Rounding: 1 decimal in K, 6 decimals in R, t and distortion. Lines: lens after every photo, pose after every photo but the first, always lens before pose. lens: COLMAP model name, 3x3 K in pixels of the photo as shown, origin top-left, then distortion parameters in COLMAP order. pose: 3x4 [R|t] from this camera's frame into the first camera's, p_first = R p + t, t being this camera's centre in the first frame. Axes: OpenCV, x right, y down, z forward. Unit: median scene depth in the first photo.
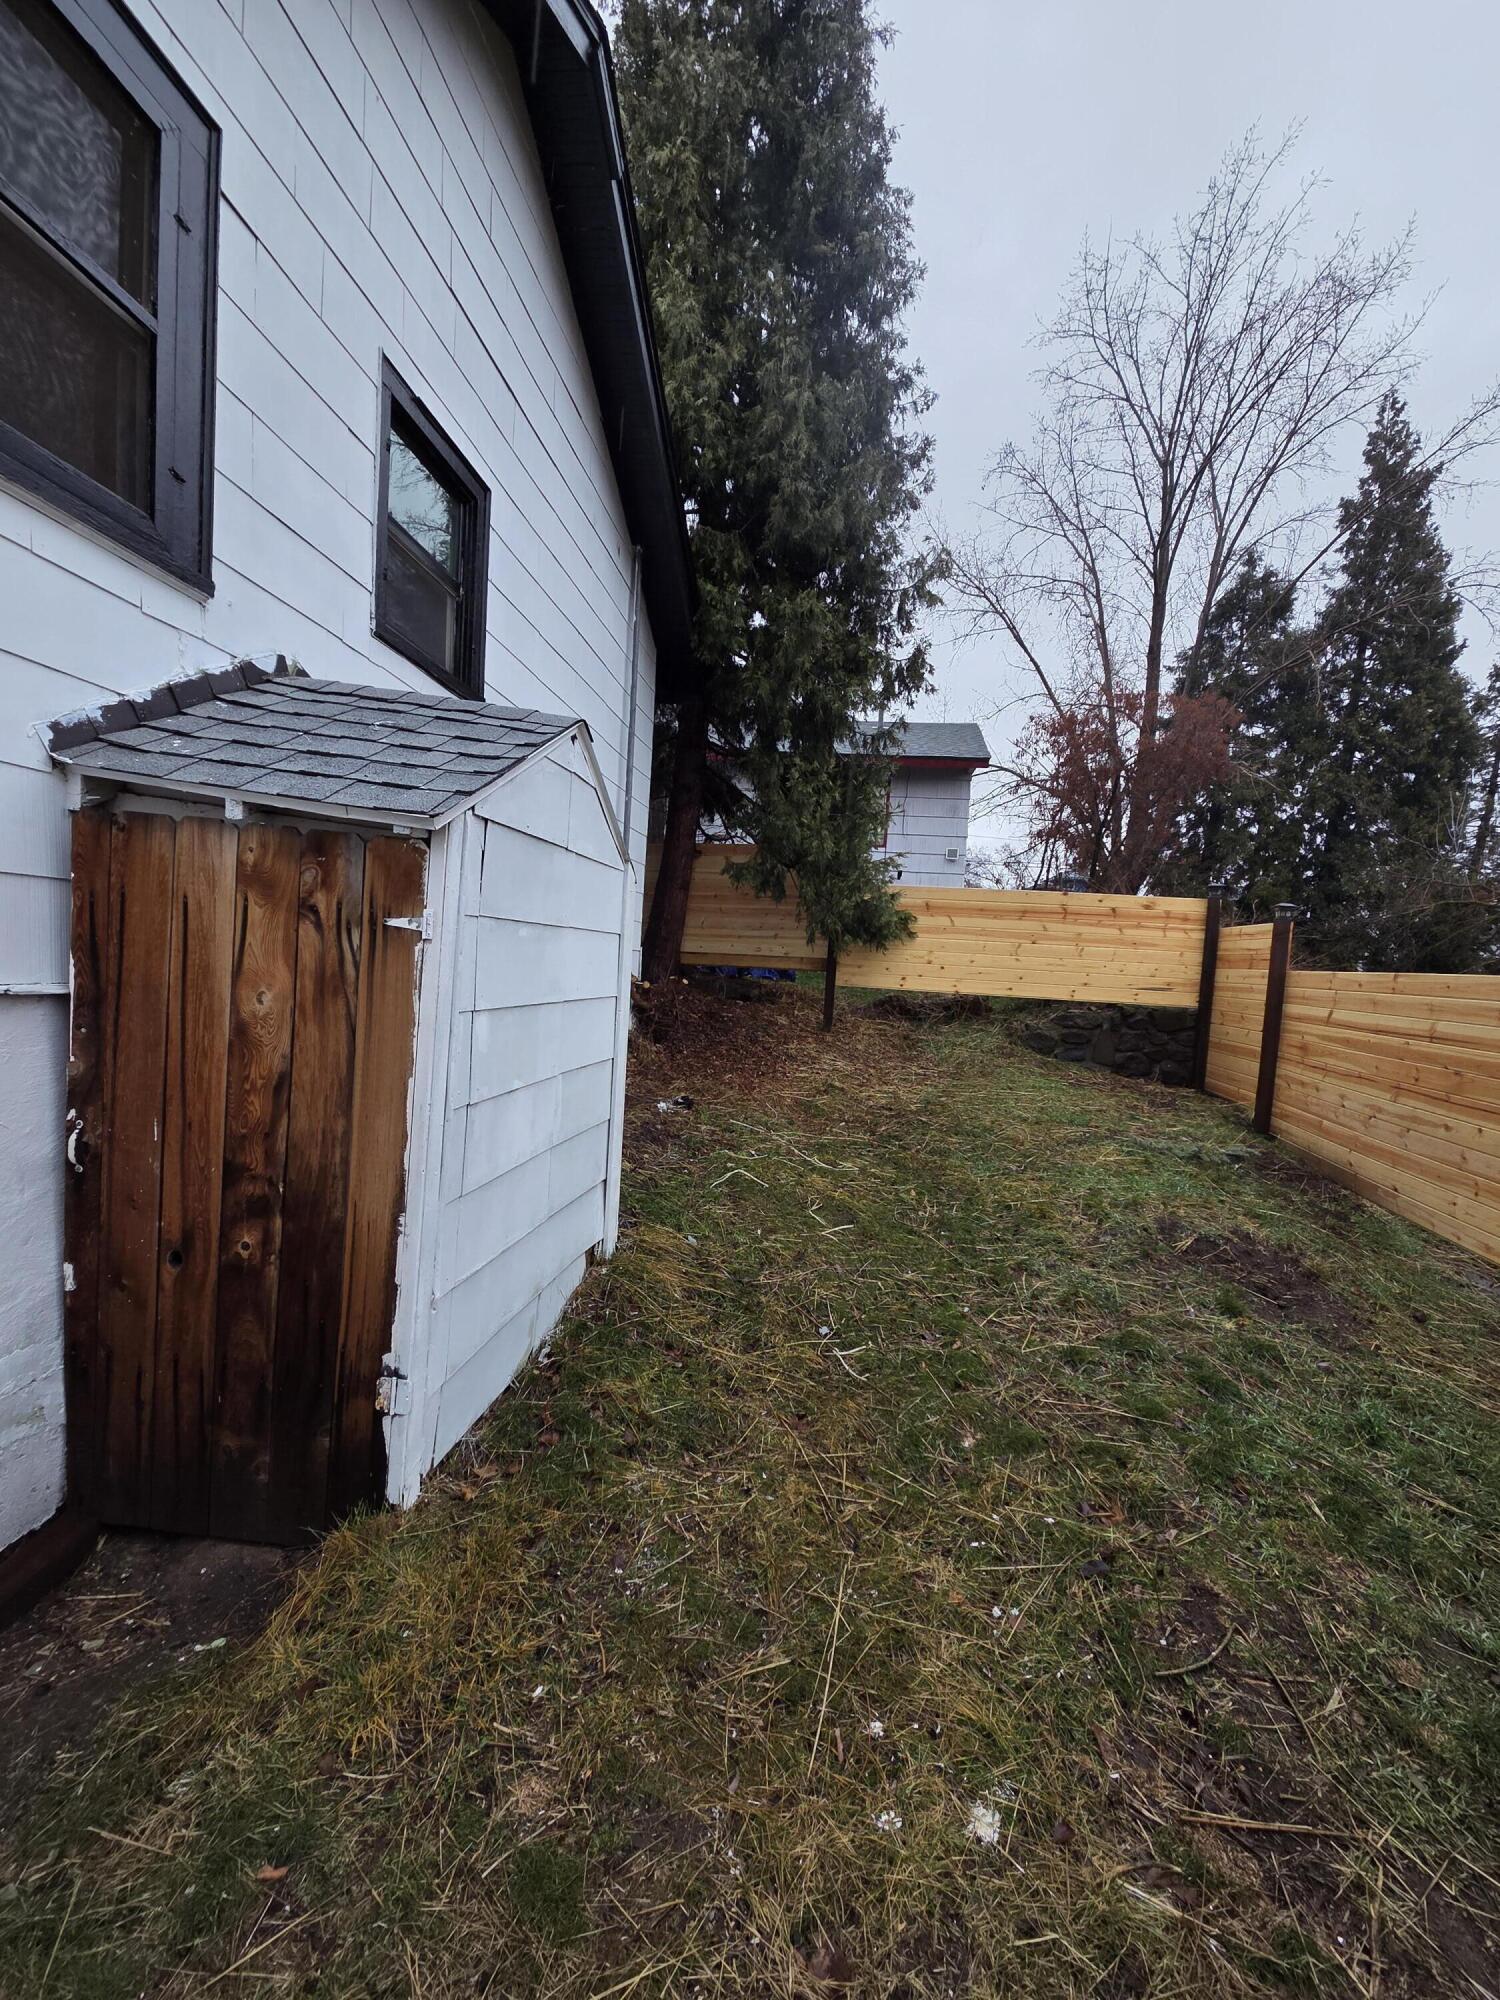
lens RADIAL K [[810.2, 0, 749.2], [0, 810.2, 1008.9], [0, 0, 1]] dist [0.000012, -0.000001]
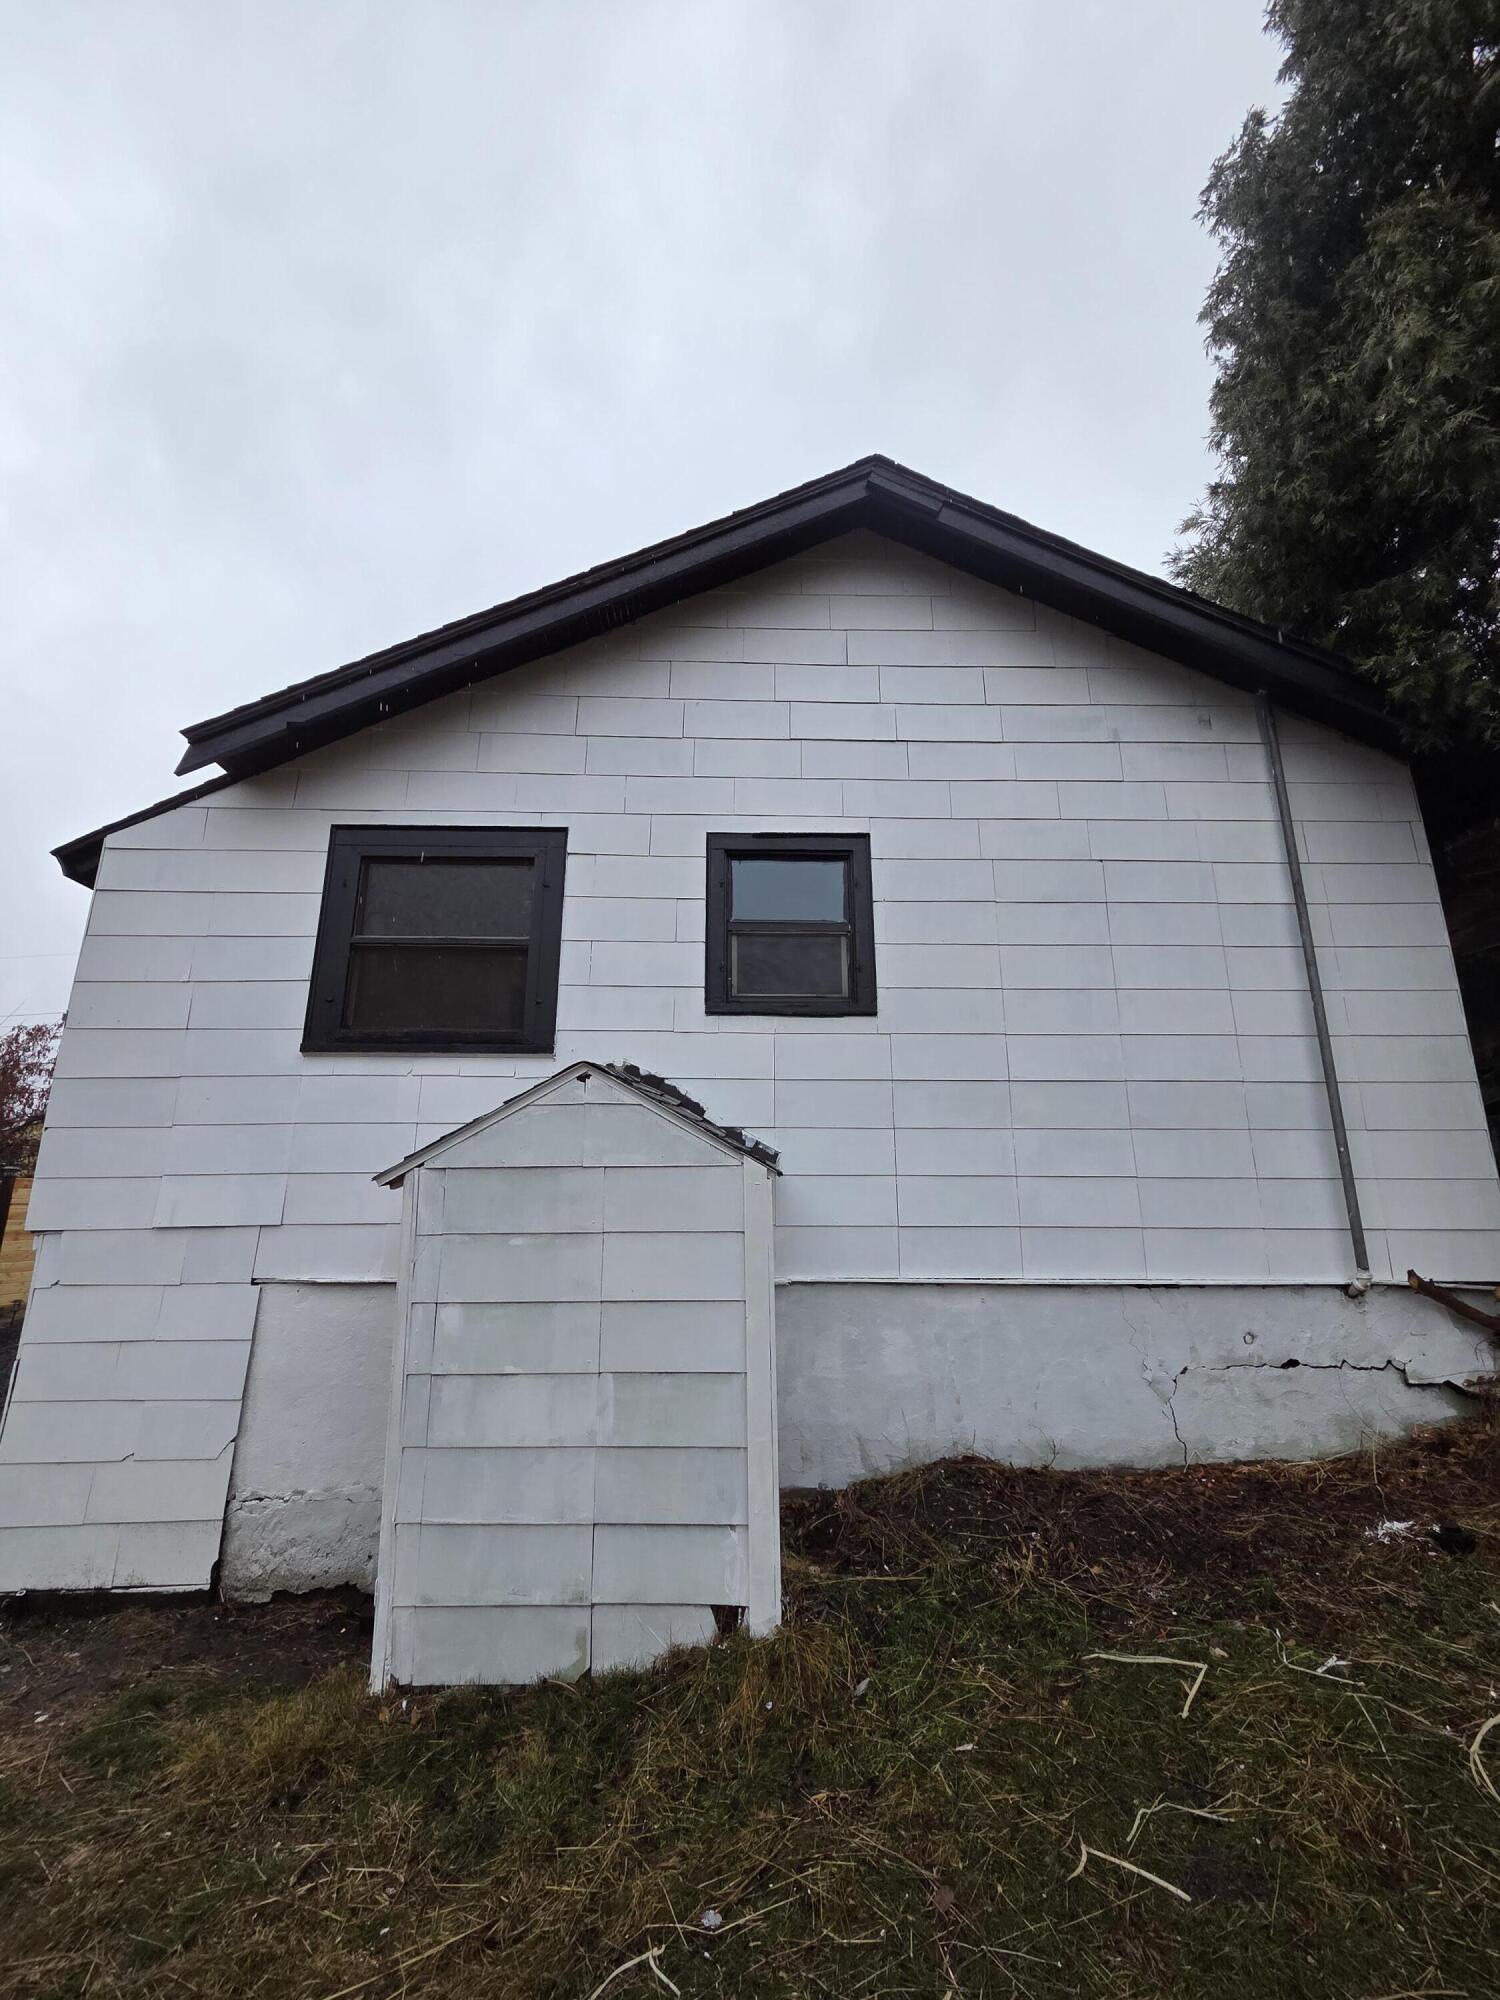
lens RADIAL K [[810.2, 0, 749.2], [0, 810.2, 1008.9], [0, 0, 1]] dist [0.000012, -0.000001]
pose [[0.146270, -0.295731, -0.944006, 0.821652], [-0.041472, 0.951598, -0.304535, -0.051865], [0.988375, 0.083694, 0.126926, 0.867605]]
